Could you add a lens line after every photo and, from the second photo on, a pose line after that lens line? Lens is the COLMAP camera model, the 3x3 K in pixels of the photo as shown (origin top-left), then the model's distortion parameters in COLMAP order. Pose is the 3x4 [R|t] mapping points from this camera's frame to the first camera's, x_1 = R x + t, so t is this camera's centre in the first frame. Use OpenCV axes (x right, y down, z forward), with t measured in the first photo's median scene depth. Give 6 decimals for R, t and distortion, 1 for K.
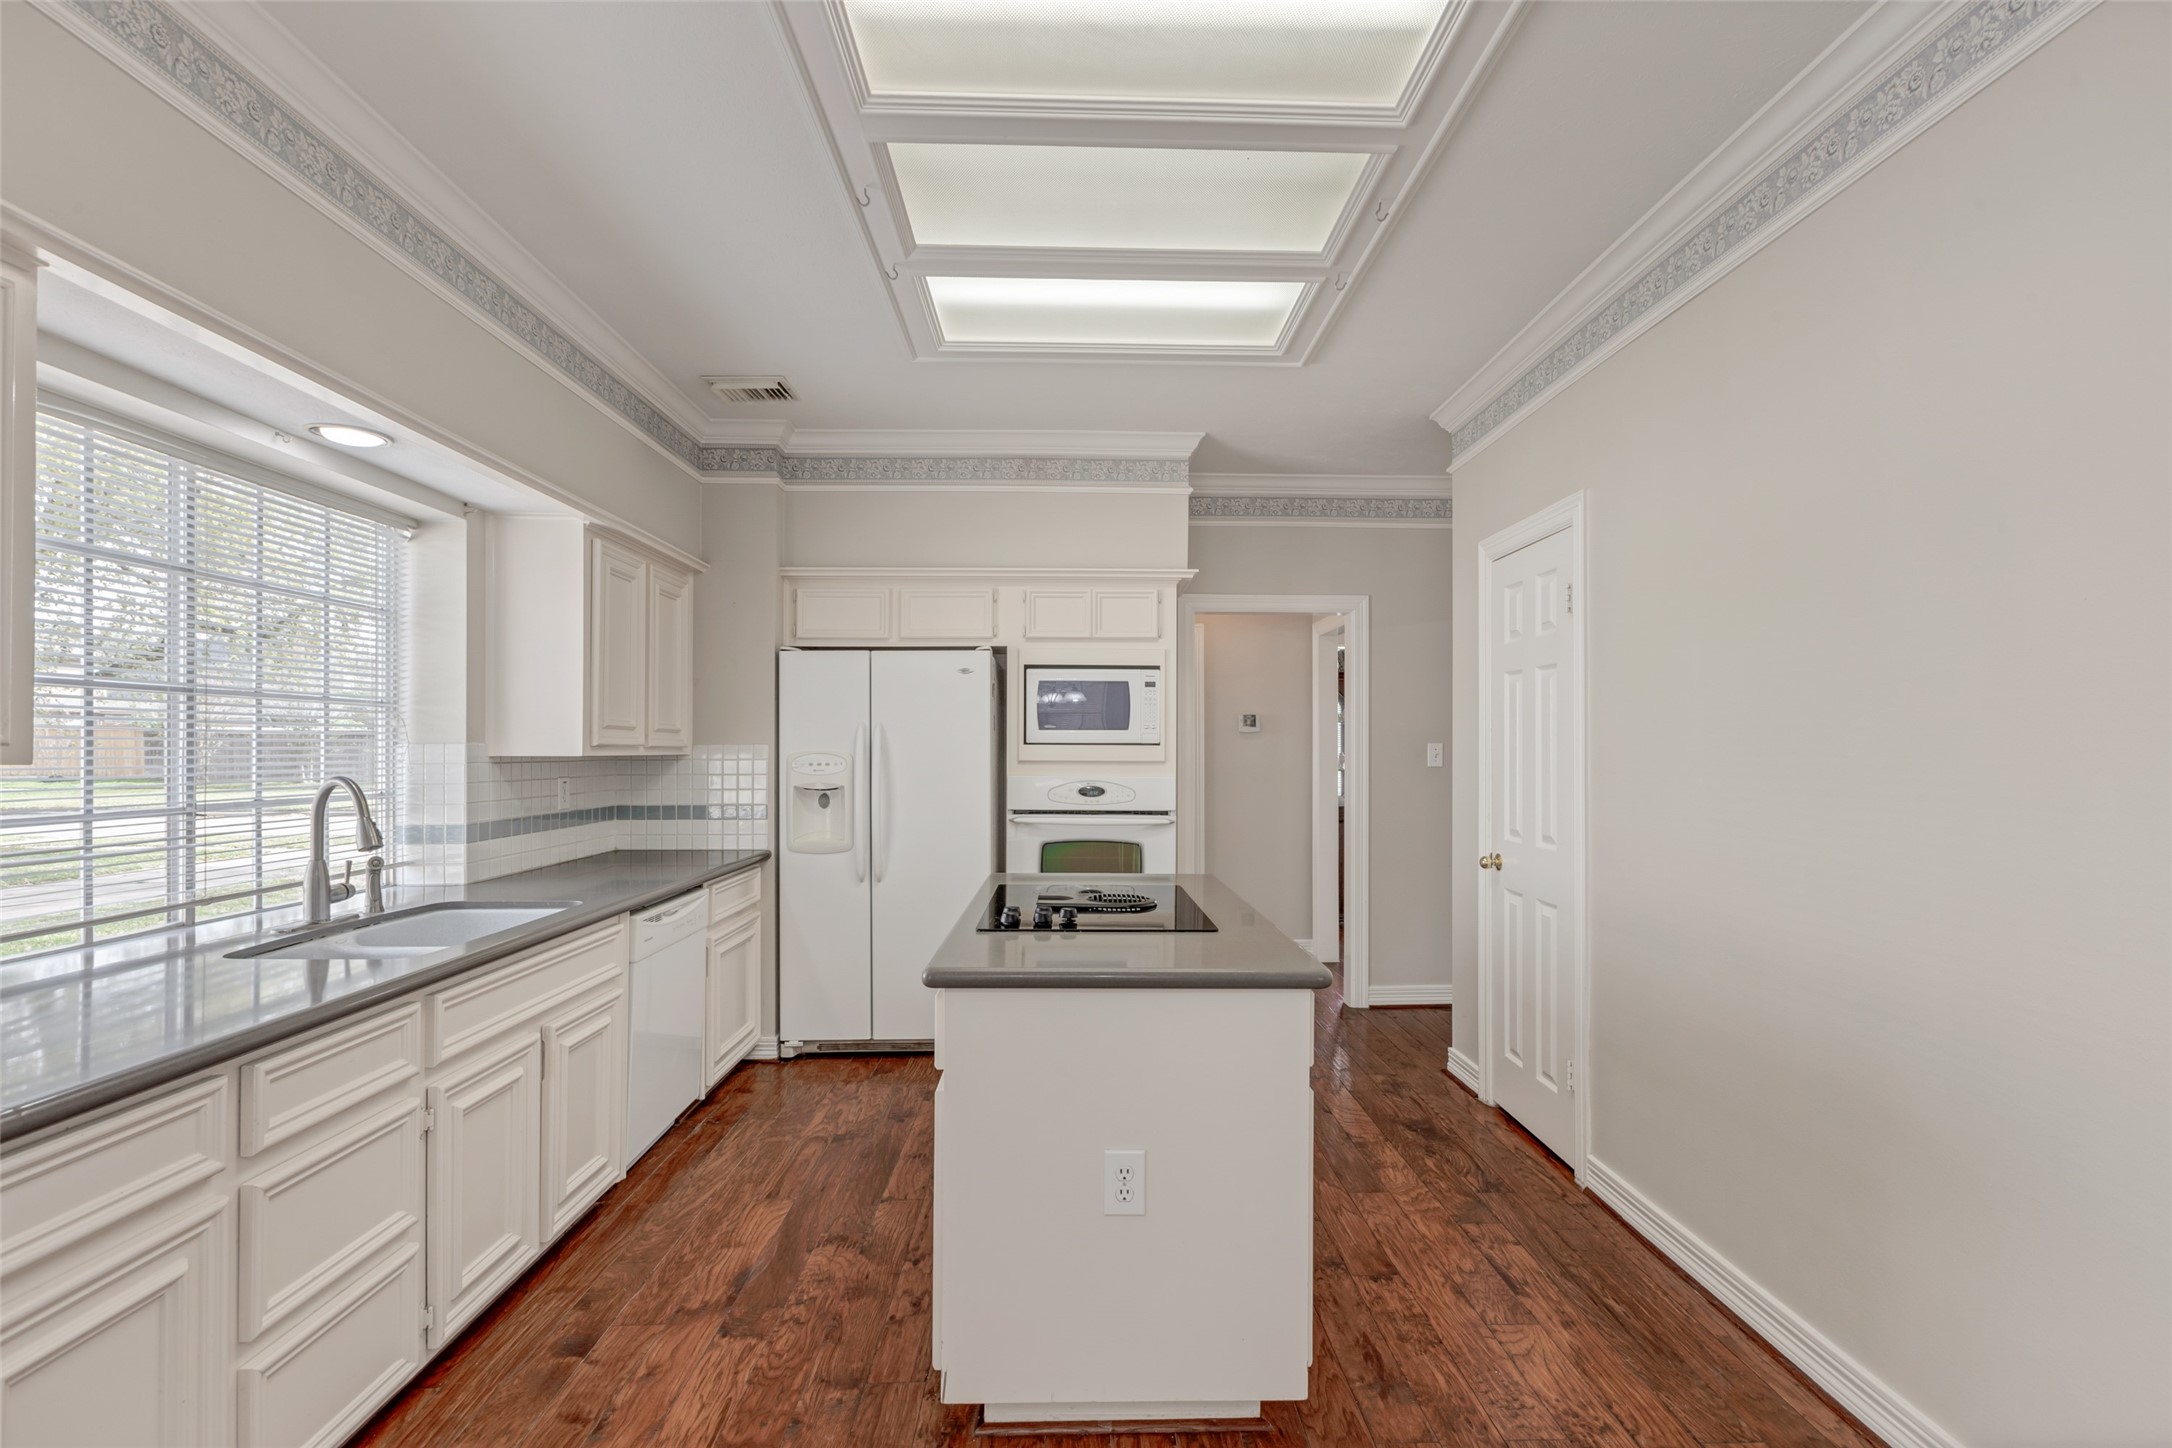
lens RADIAL K [[985.9, 0, 1114.6], [0, 985.9, 746.0], [0, 0, 1]] dist [-0.002536, 0.003238]
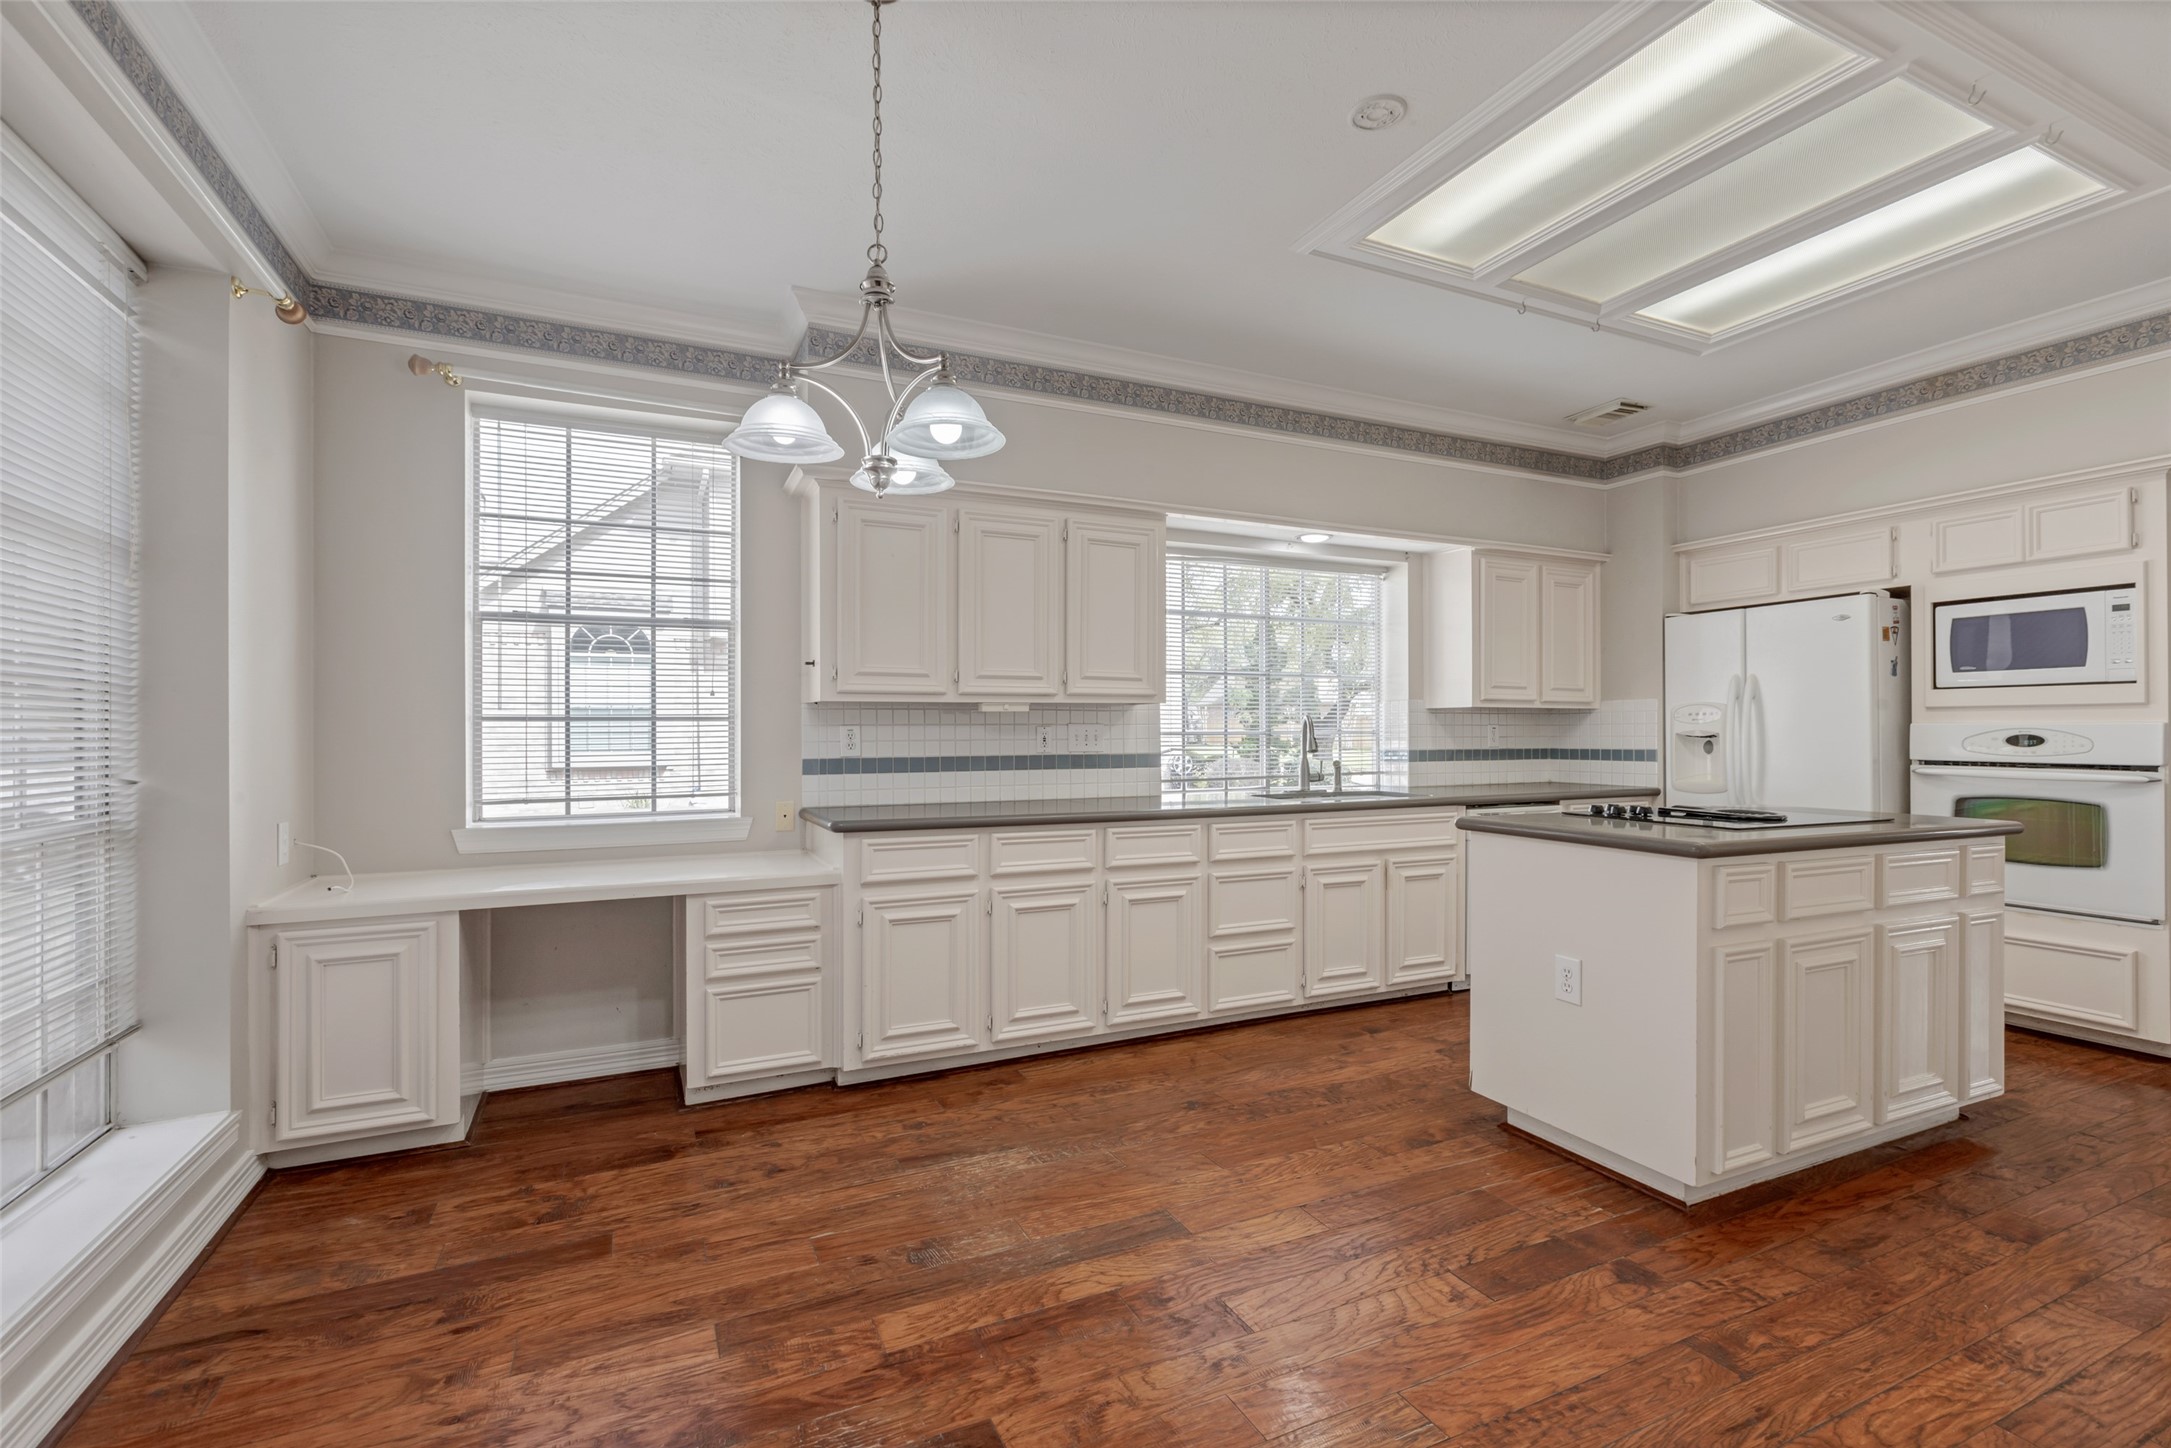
lens RADIAL K [[985.4, 0, 1115.1], [0, 985.4, 727.8], [0, 0, 1]] dist [-0.002536, 0.003238]
pose [[0.418532, -0.008218, -0.908165, 0.451220], [0.009189, 0.999946, -0.004814, 0.033808], [0.908156, -0.006331, 0.418585, -0.084675]]
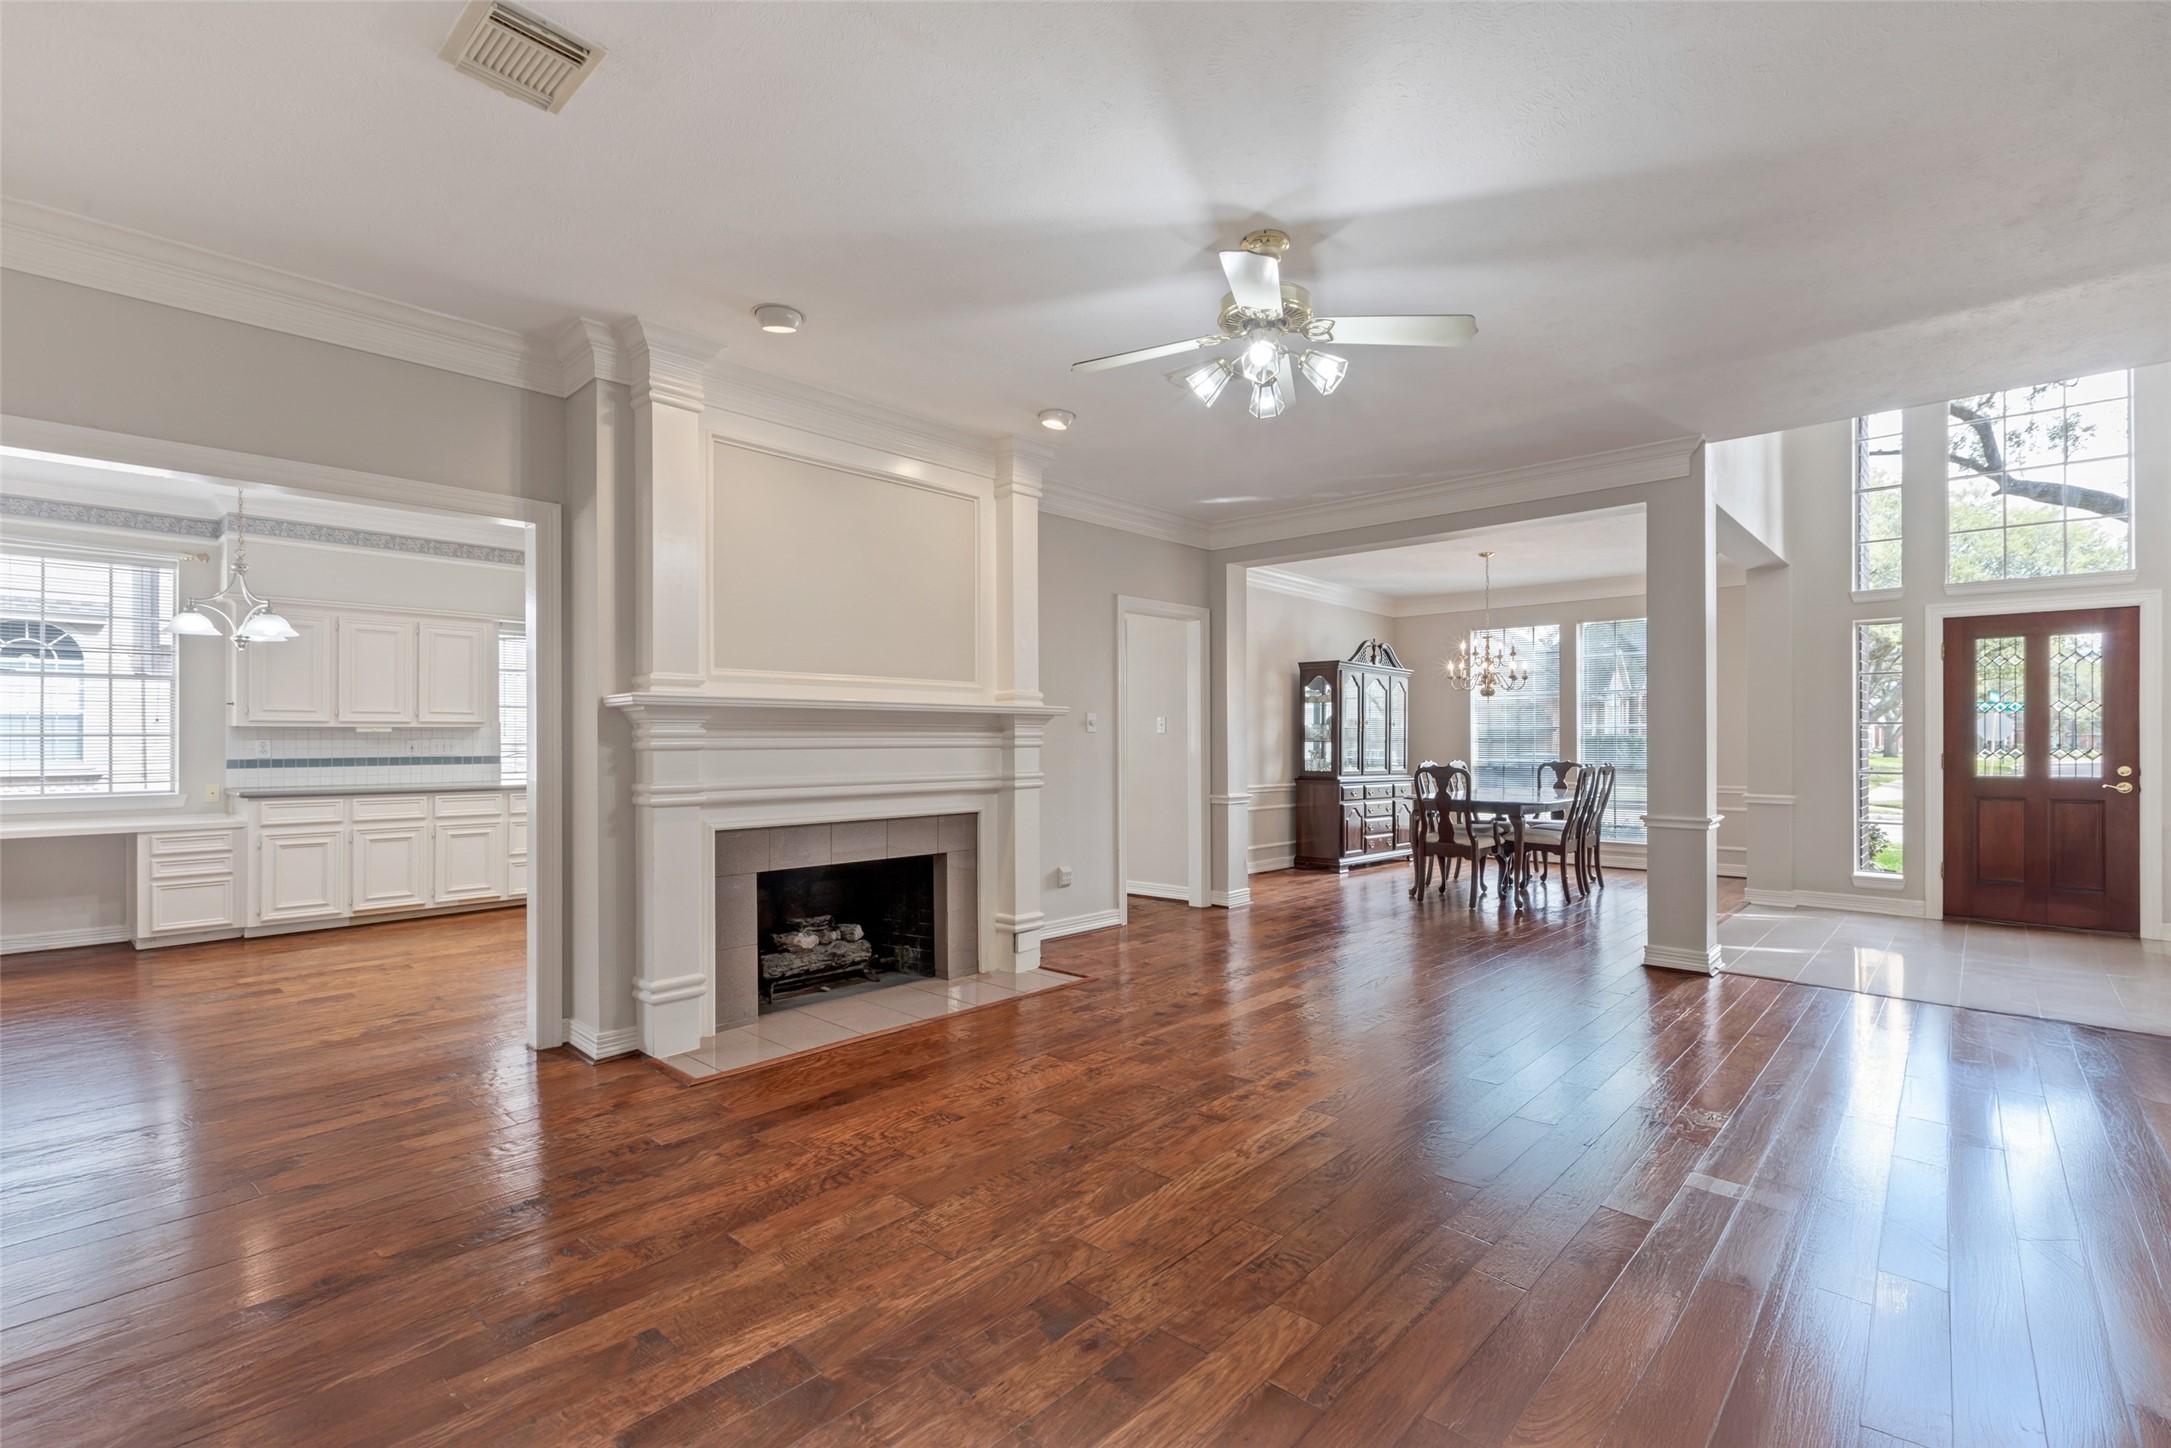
lens RADIAL K [[985.4, 0, 1103.1], [0, 985.4, 731.8], [0, 0, 1]] dist [-0.002536, 0.003238]
pose [[0.719849, -0.017823, -0.693902, 1.930266], [0.015162, 0.999836, -0.009951, 0.052342], [0.693965, -0.003358, 0.720001, -0.136486]]
